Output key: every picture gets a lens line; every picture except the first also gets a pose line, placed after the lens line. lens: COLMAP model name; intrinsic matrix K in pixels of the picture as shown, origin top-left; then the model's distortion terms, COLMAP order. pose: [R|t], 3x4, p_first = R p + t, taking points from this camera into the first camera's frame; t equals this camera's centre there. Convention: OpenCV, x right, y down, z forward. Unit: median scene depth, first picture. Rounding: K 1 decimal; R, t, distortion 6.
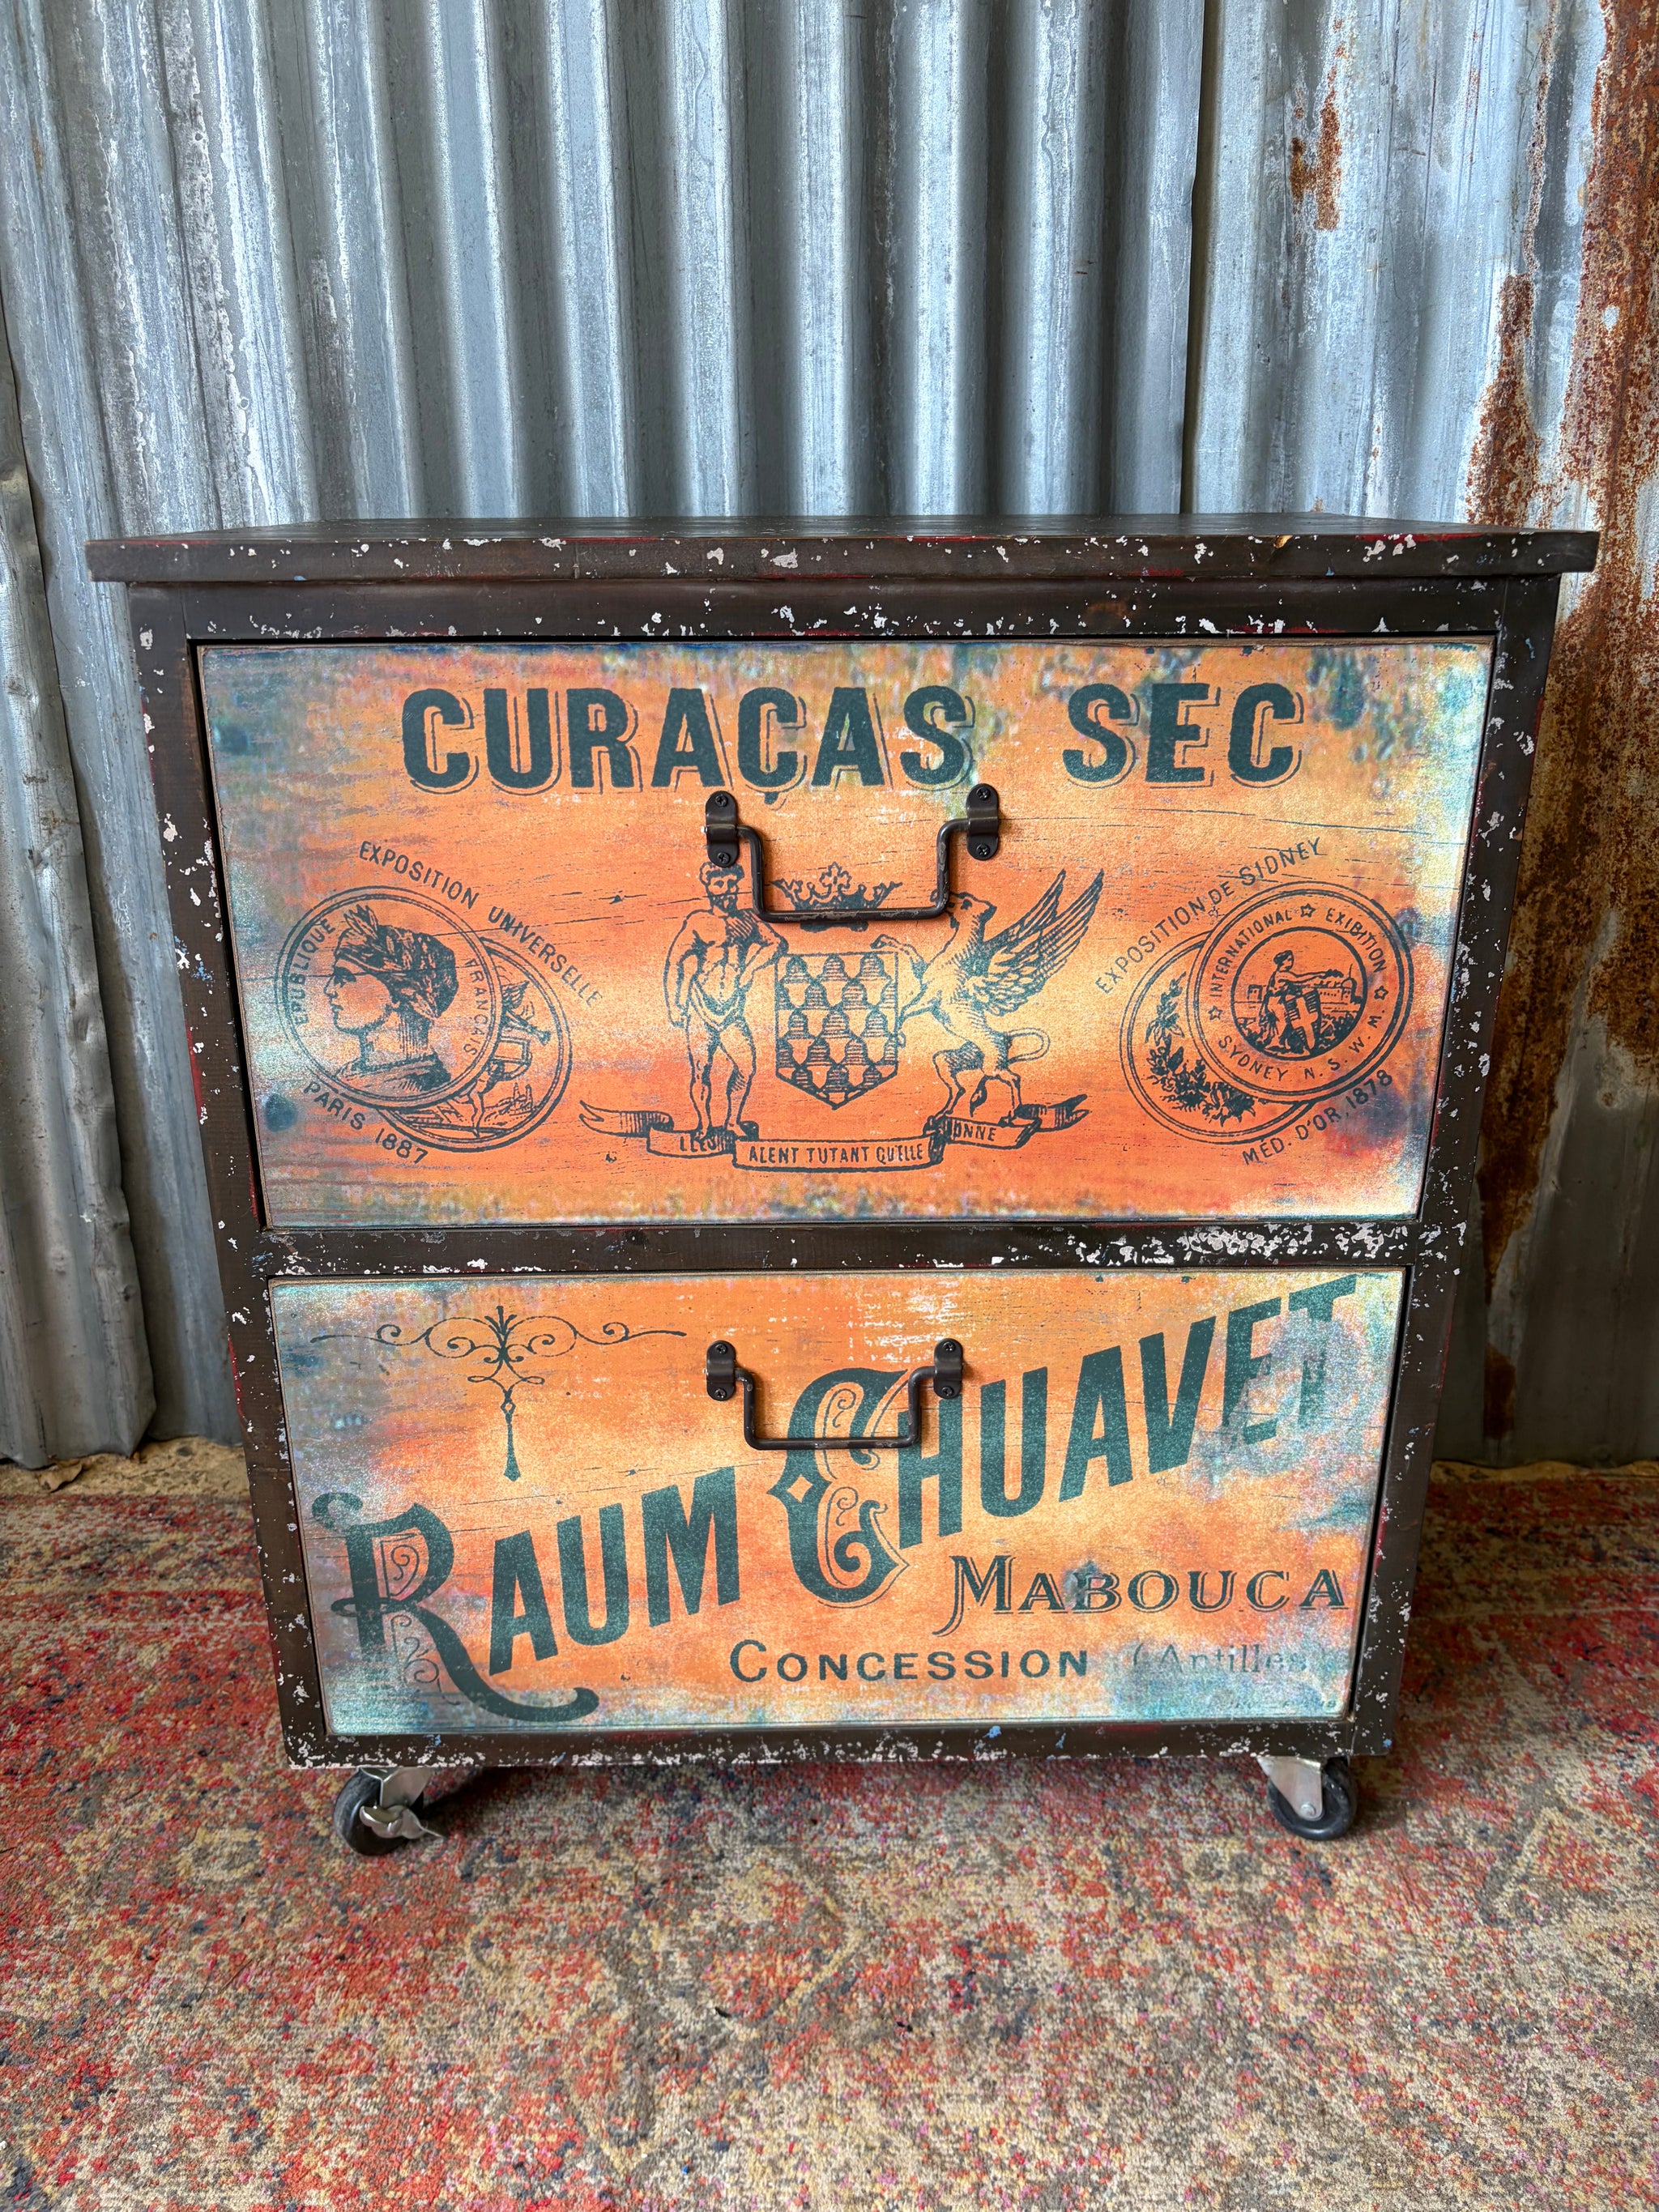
lens RADIAL K [[1674.0, 0, 819.5], [0, 1674.0, 1111.5], [0, 0, 1]] dist [0.057056, -0.072407]
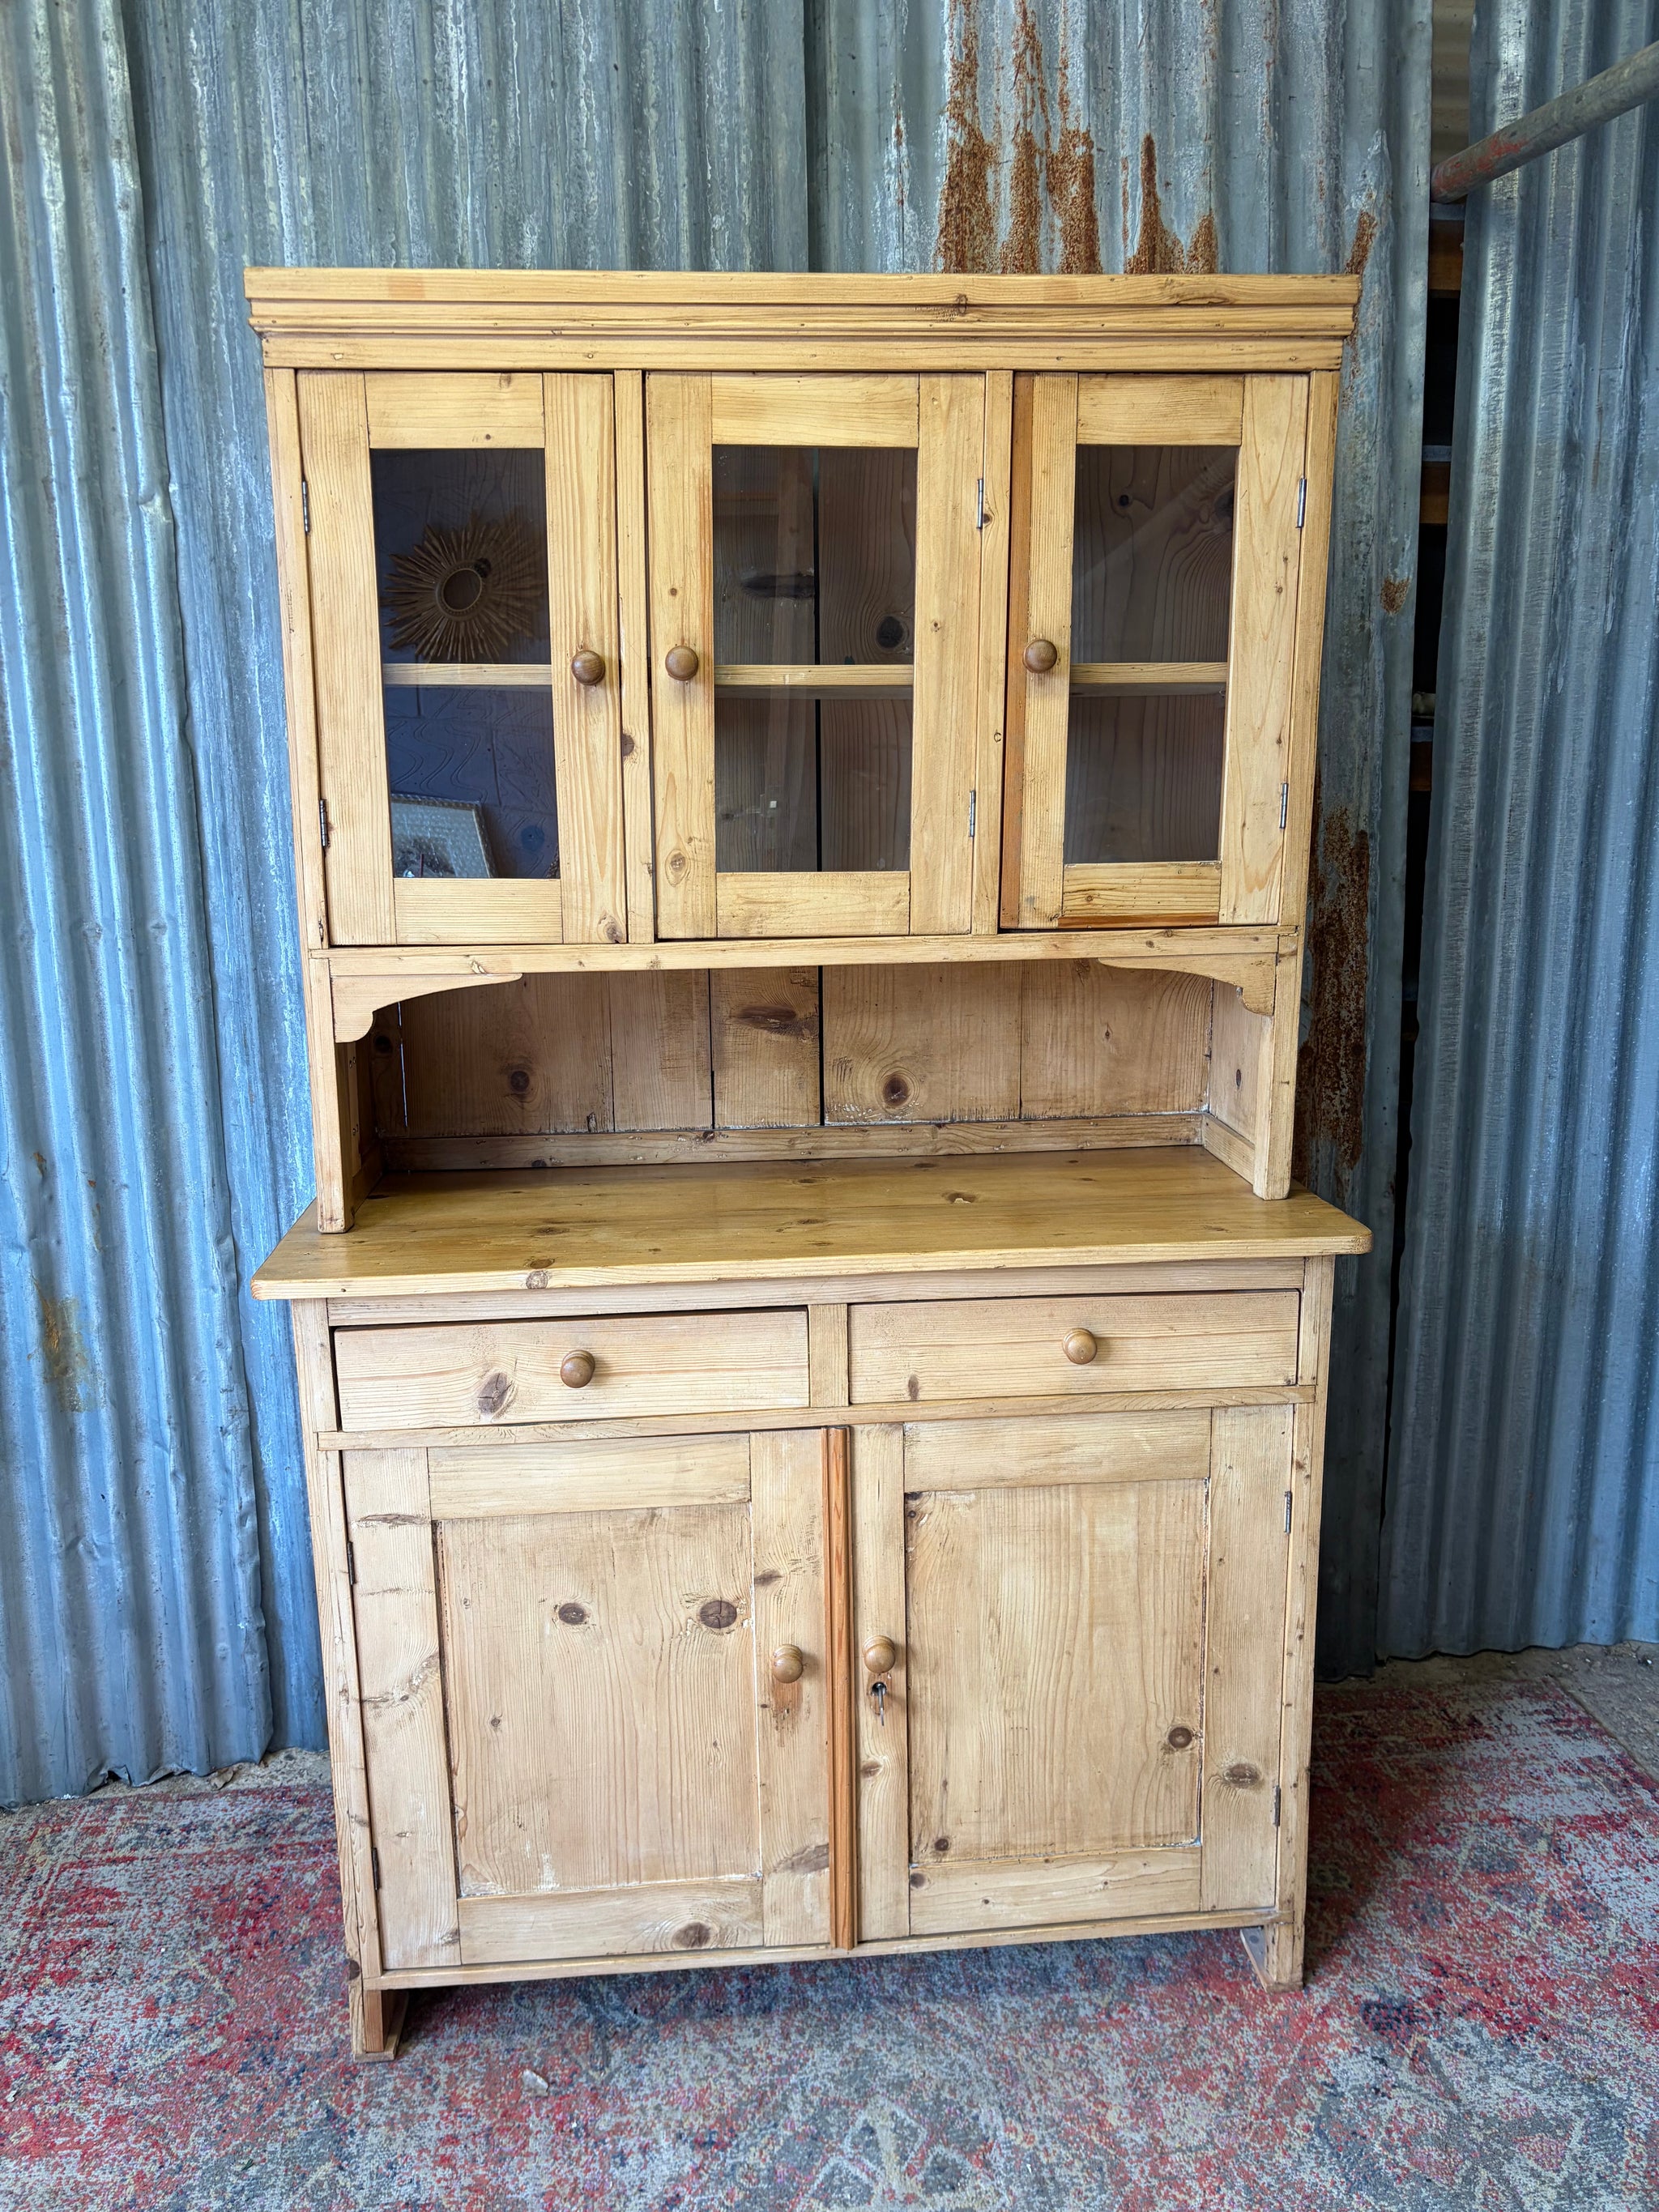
lens RADIAL K [[1674.0, 0, 819.5], [0, 1674.0, 1111.5], [0, 0, 1]] dist [0.057056, -0.072407]
pose [[0.991287, -0.030515, 0.128140, -0.057289], [0.044339, 0.993328, -0.106459, -0.333531], [-0.124037, 0.111213, 0.986026, -1.137405]]
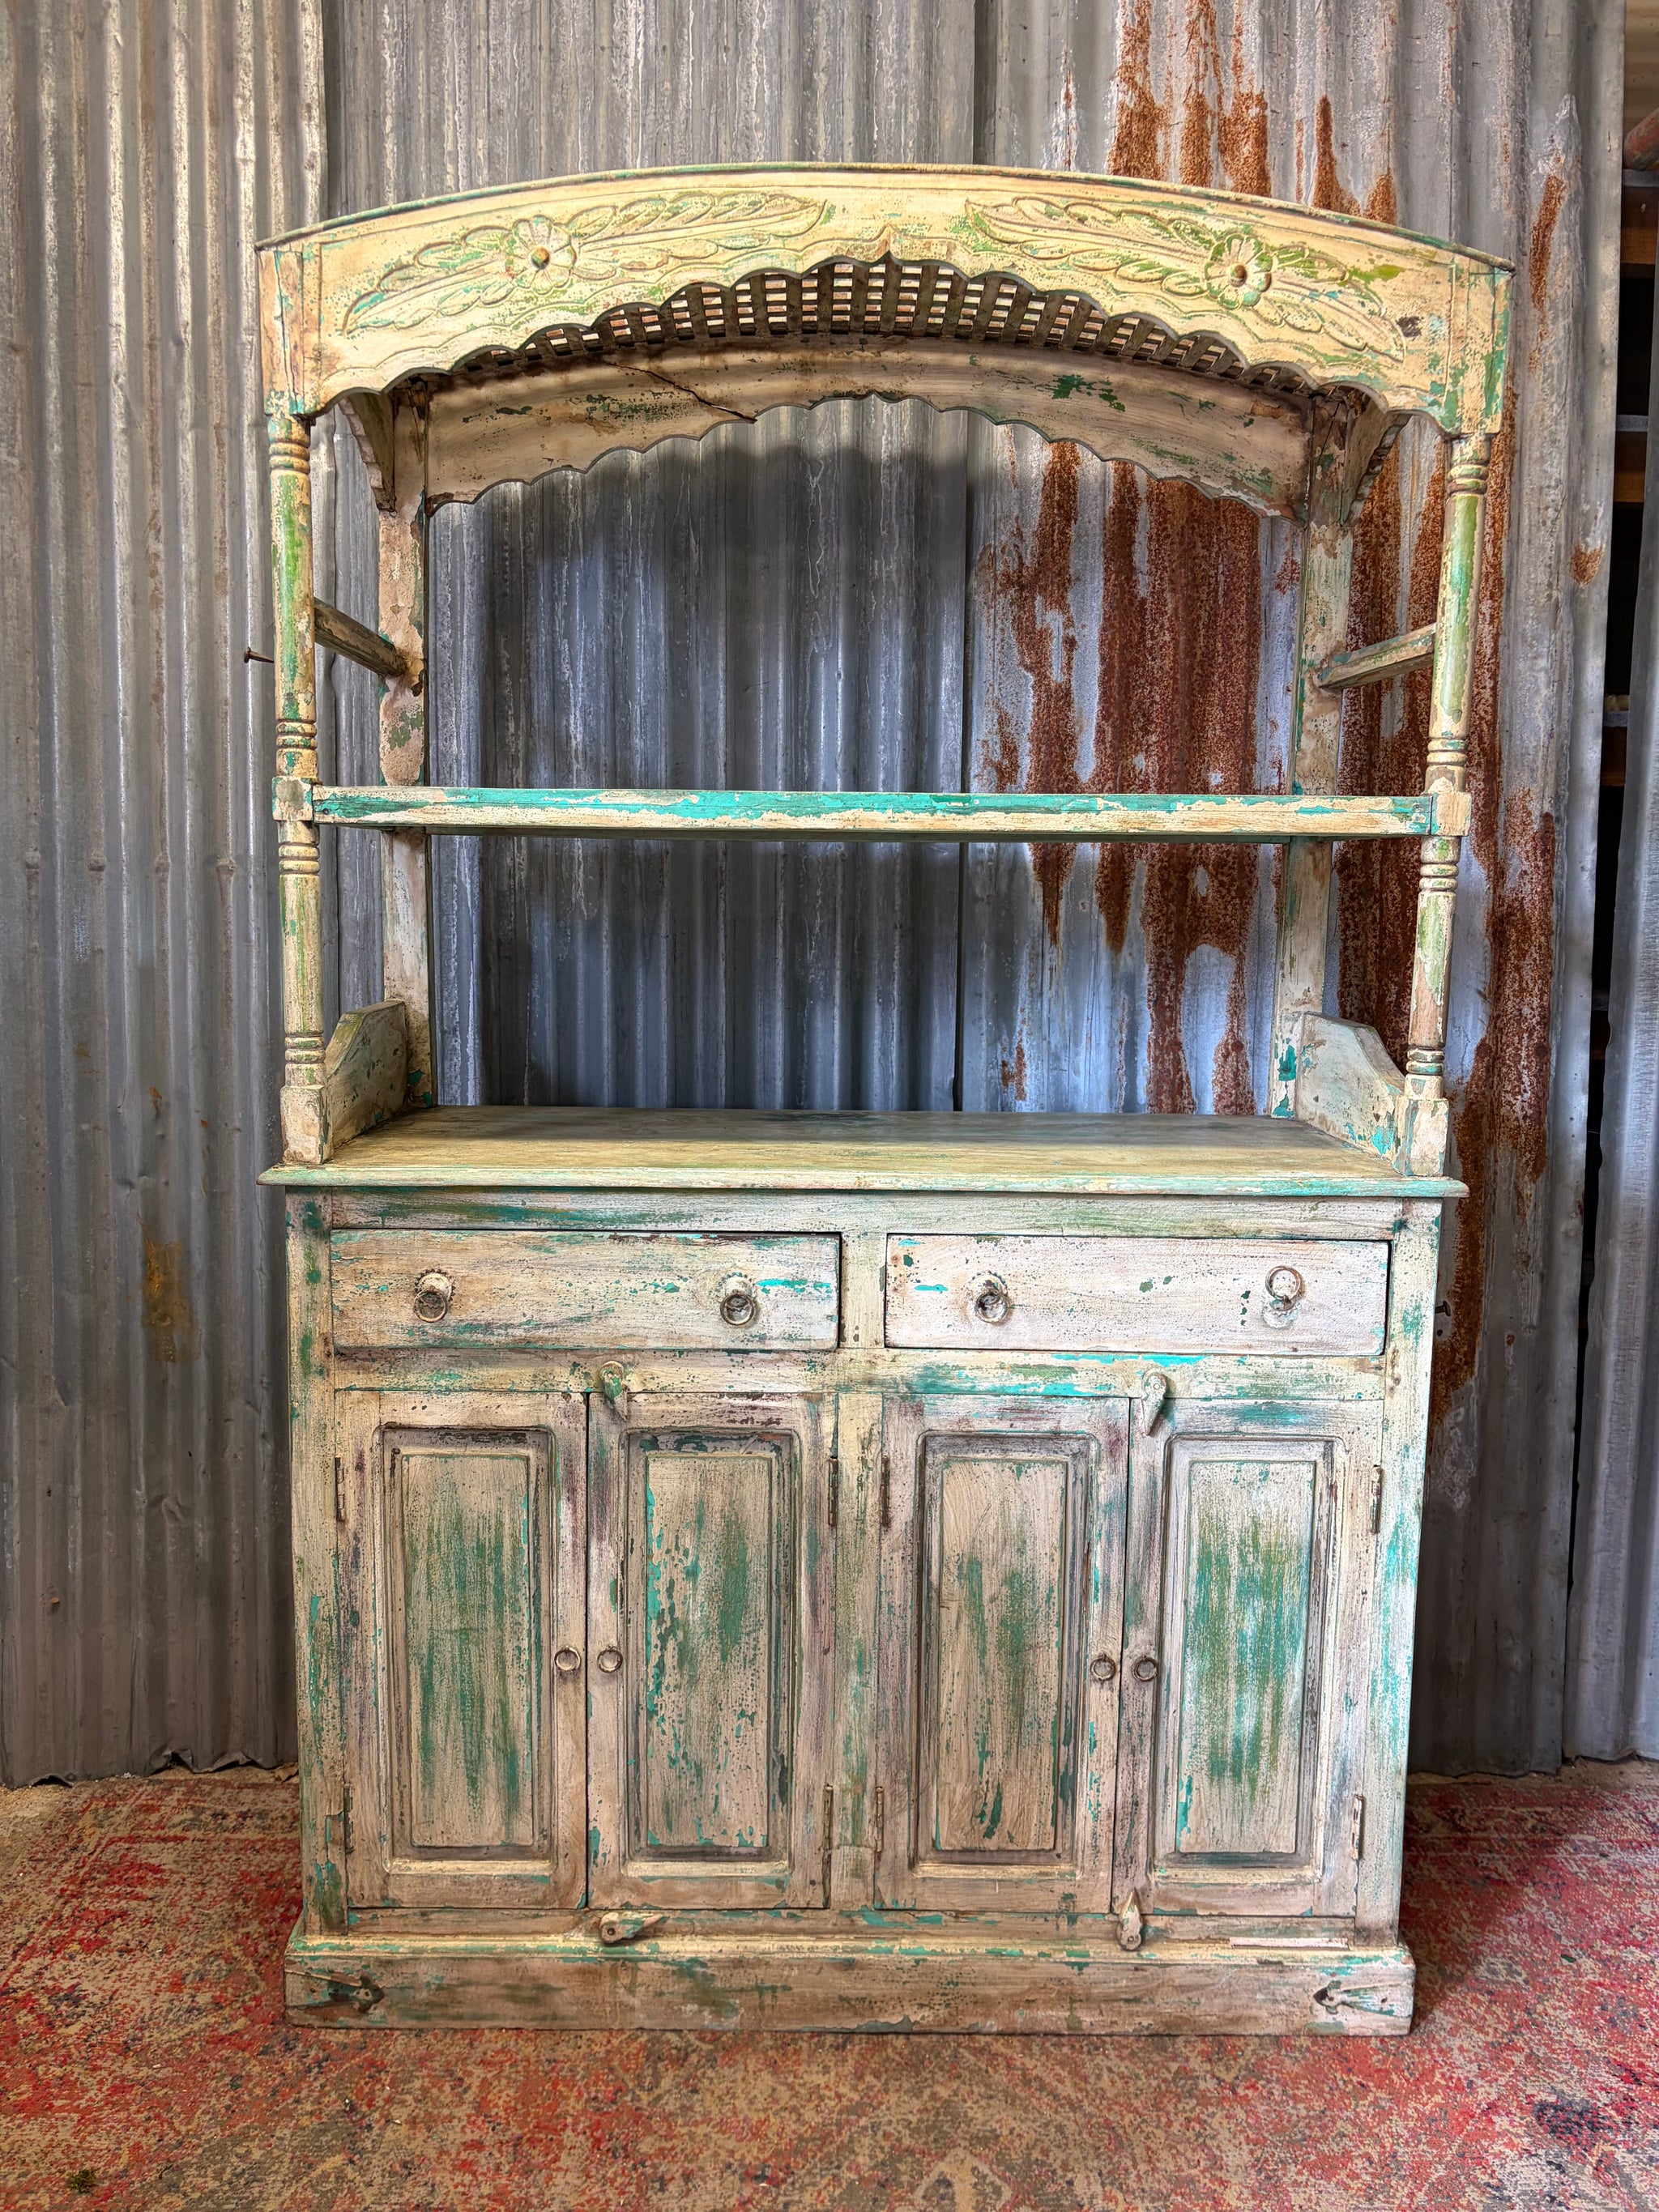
lens RADIAL K [[1667.6, 0, 826.4], [0, 1667.6, 1120.5], [0, 0, 1]] dist [0.066966, -0.084414]
pose [[0.999299, 0.022481, 0.029944, 0.011446], [-0.015610, 0.977021, -0.212570, -0.081623], [-0.034035, 0.211953, 0.976687, -0.981662]]
